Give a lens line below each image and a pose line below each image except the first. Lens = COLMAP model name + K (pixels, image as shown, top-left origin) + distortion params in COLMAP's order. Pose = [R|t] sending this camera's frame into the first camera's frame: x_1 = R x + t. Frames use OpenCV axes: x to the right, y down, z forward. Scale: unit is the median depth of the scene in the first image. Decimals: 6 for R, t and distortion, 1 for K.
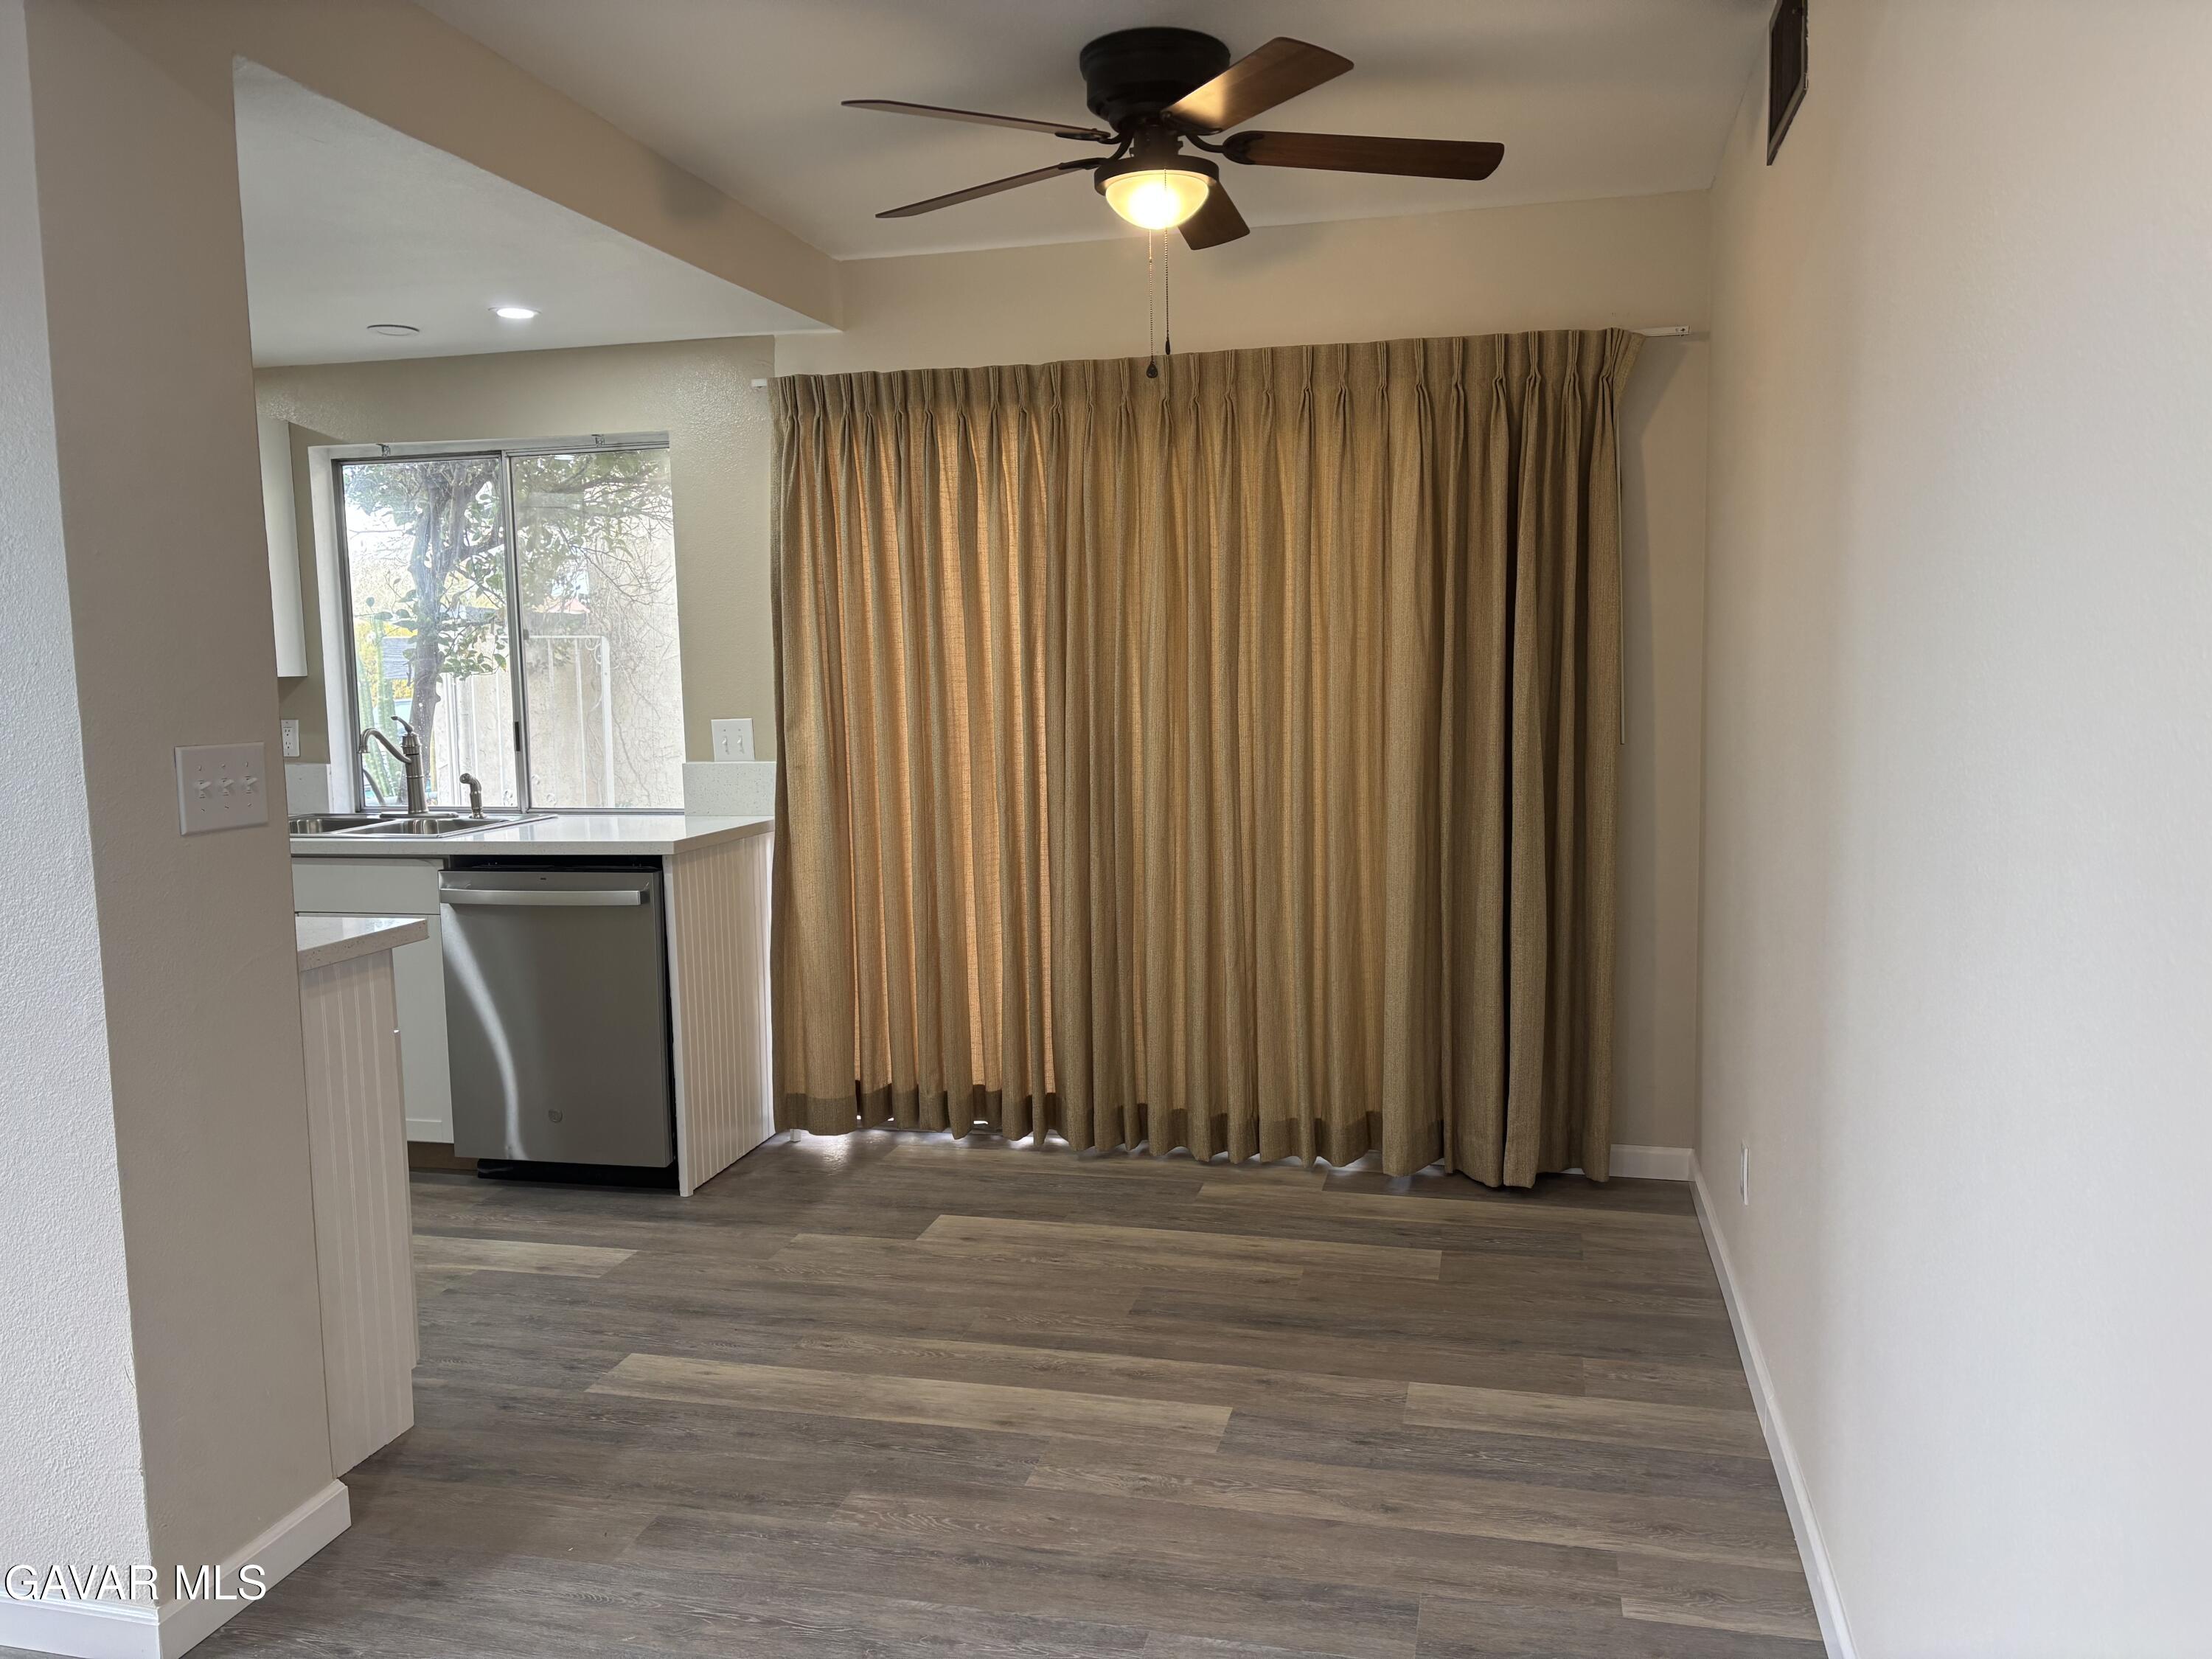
lens RADIAL K [[1693.4, 0, 1103.0], [0, 1693.4, 825.1], [0, 0, 1]] dist [0.022546, -0.001796]
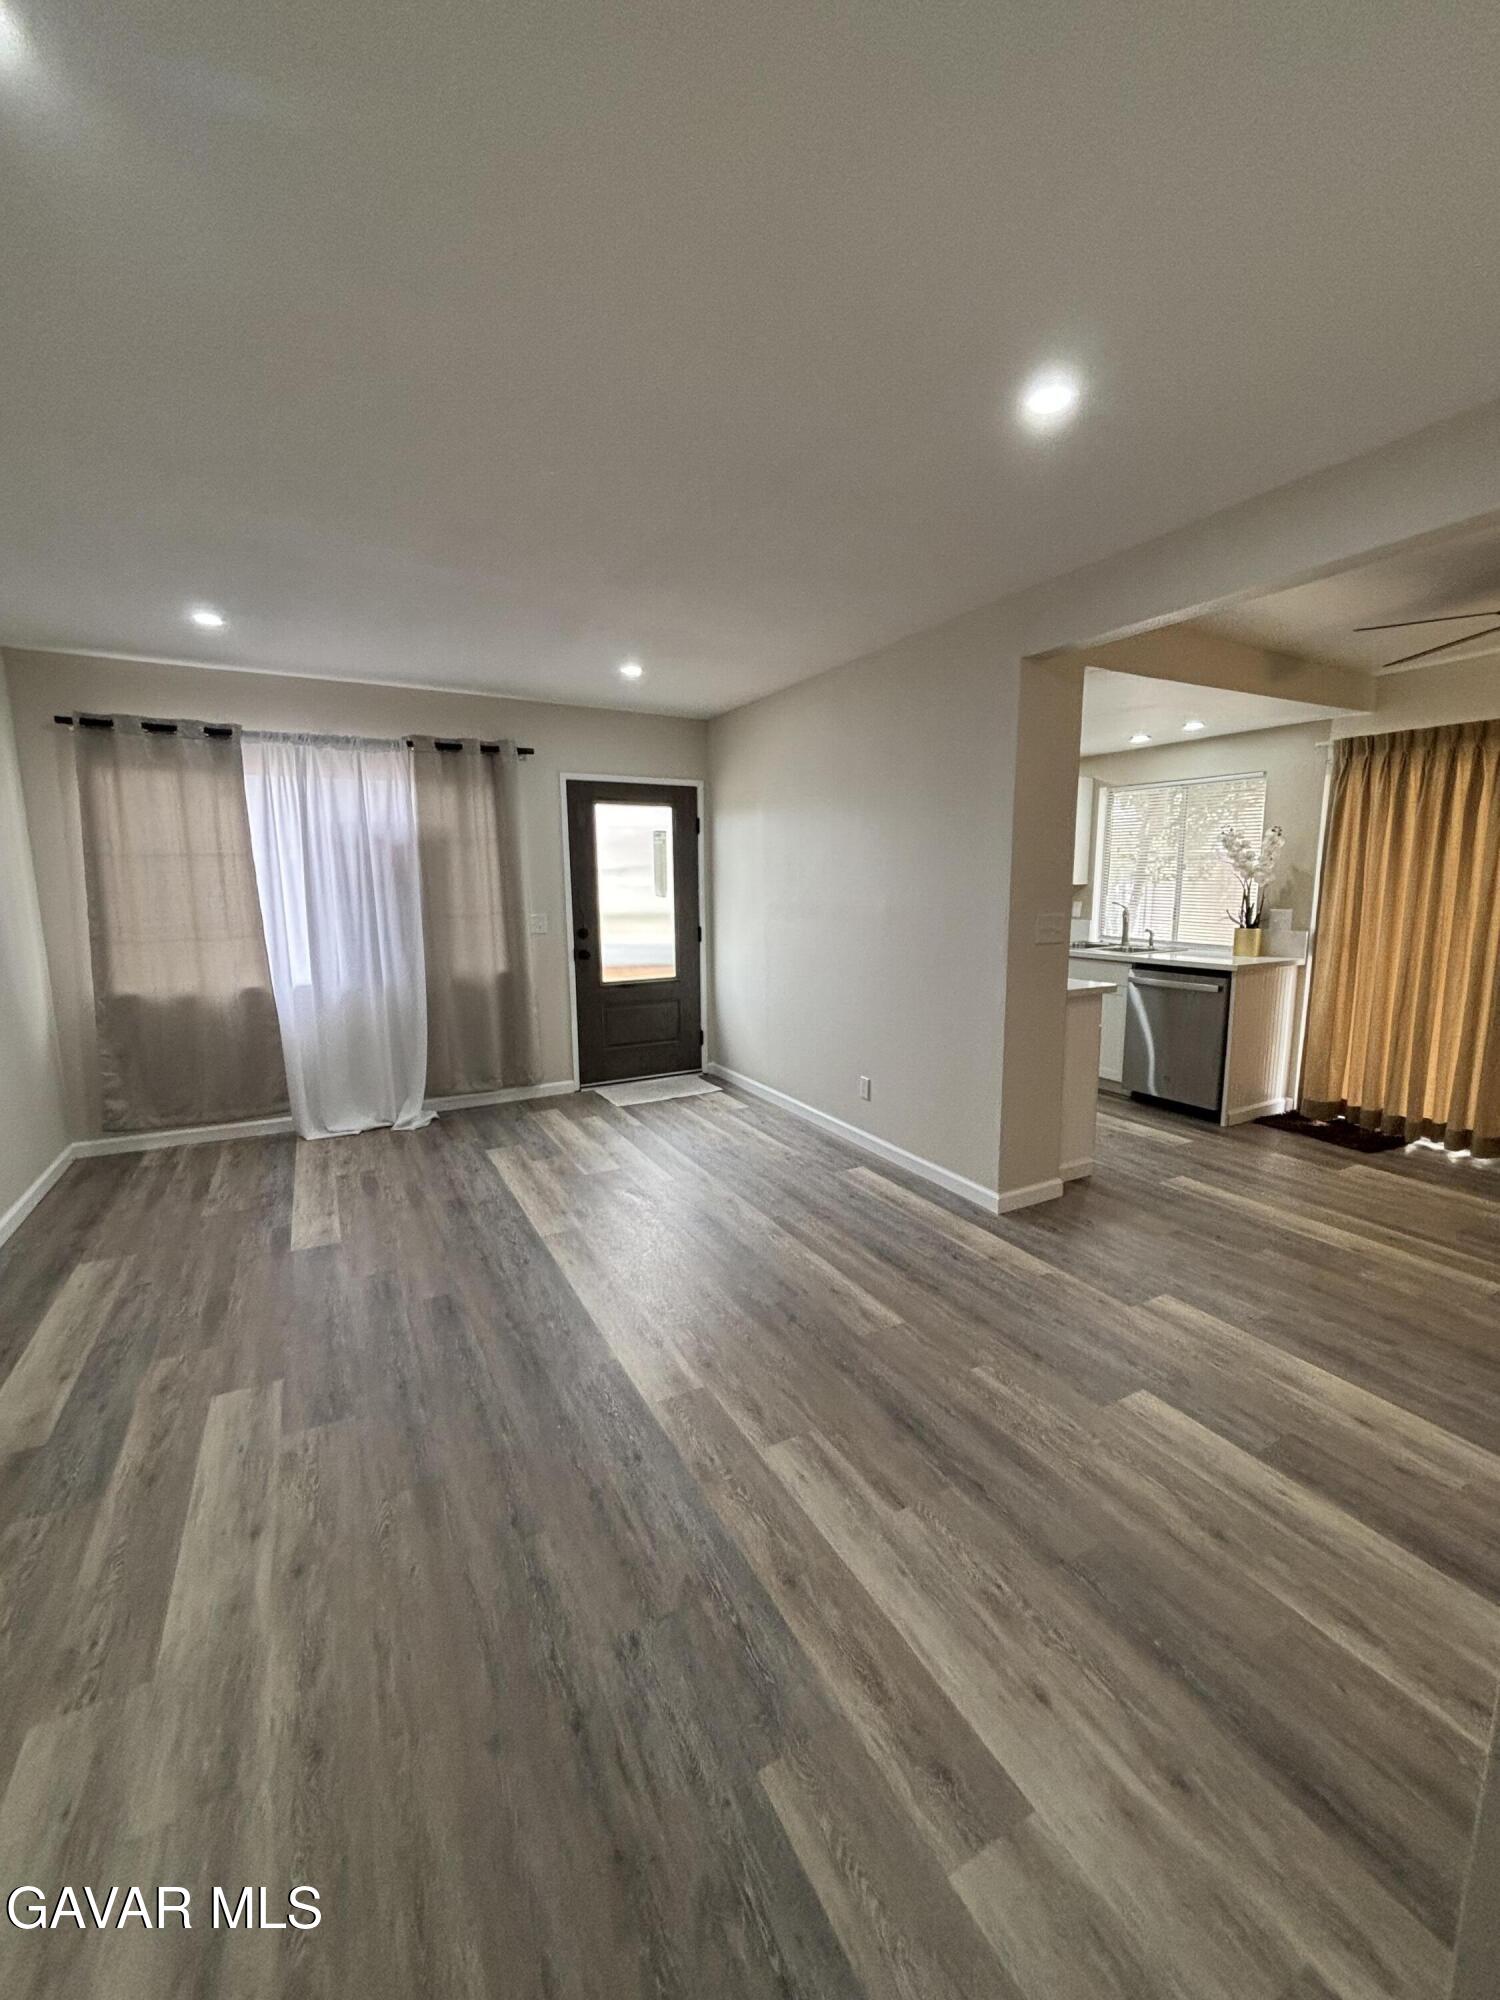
lens RADIAL K [[797.8, 0, 764.5], [0, 797.8, 998.7], [0, 0, 1]] dist [-0.008603, -0.000570]
pose [[0.681808, 0.126278, -0.720550, 0.078596], [-0.079568, 0.991946, 0.098551, -0.000507], [0.727191, -0.009860, 0.686364, -0.154687]]
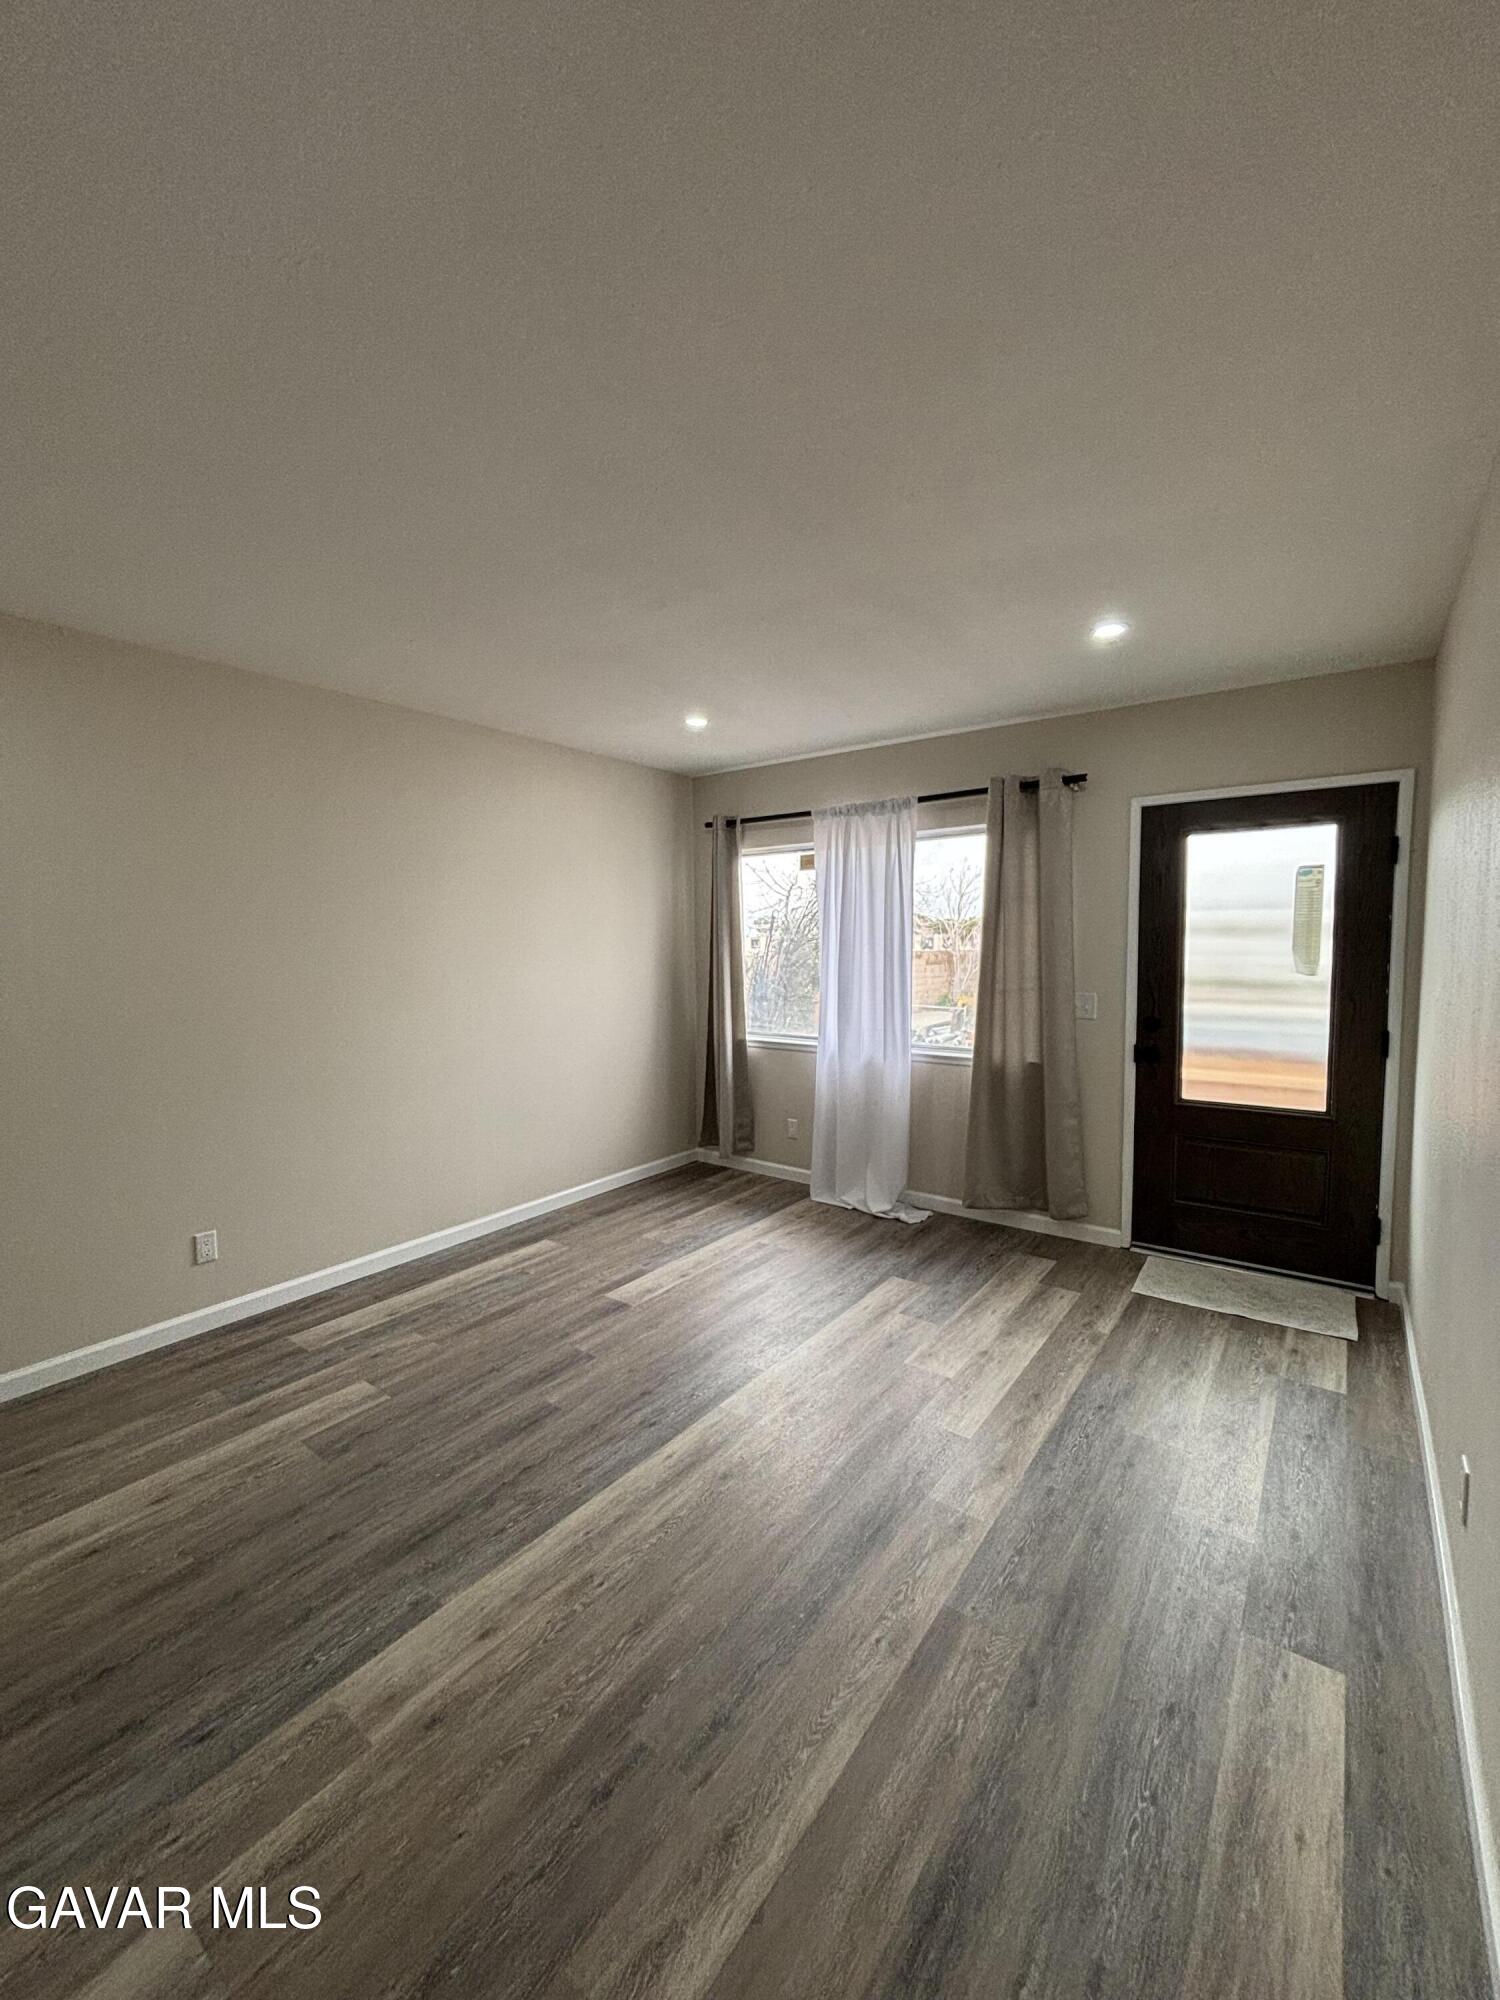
lens RADIAL K [[798.7, 0, 764.3], [0, 798.7, 1004.0], [0, 0, 1]] dist [0.009167, -0.002802]
pose [[-0.379458, 0.093720, -0.920450, -0.178589], [-0.072601, 0.988773, 0.130606, -0.101649], [0.922356, 0.116385, -0.368394, 0.816105]]
